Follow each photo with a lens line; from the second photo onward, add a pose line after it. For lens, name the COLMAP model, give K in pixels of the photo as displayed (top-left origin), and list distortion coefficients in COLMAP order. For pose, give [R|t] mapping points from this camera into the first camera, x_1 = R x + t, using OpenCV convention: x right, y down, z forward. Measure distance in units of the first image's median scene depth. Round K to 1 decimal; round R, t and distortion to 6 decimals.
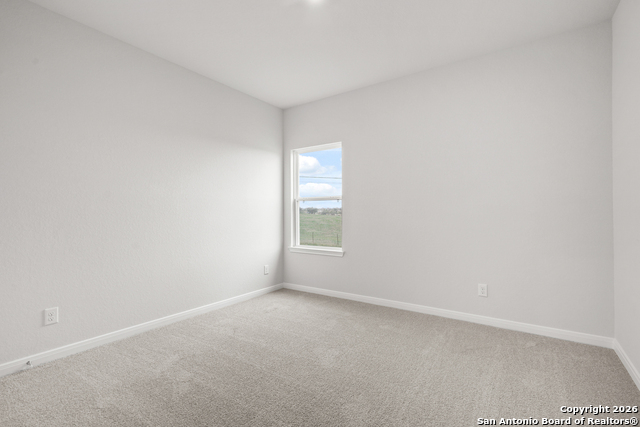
lens RADIAL K [[299.5, 0, 318.4], [0, 299.5, 217.9], [0, 0, 1]] dist [-0.003616, -0.000461]
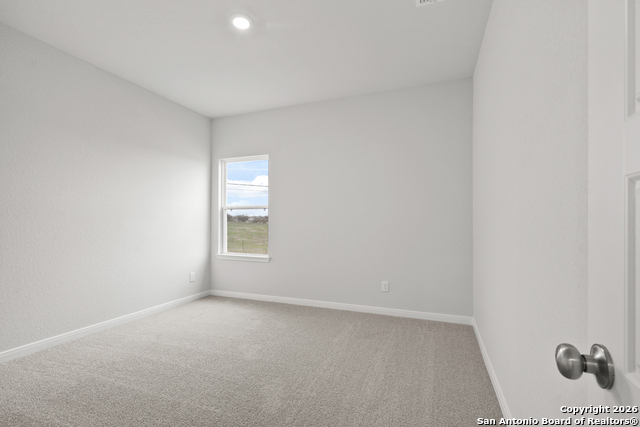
lens RADIAL K [[299.5, 0, 318.4], [0, 299.5, 217.9], [0, 0, 1]] dist [-0.003616, -0.000461]
pose [[0.974292, 0.009278, 0.225100, 0.019315], [-0.003080, 0.999607, -0.027870, 0.002668], [-0.225270, 0.026461, 0.973937, -0.132939]]
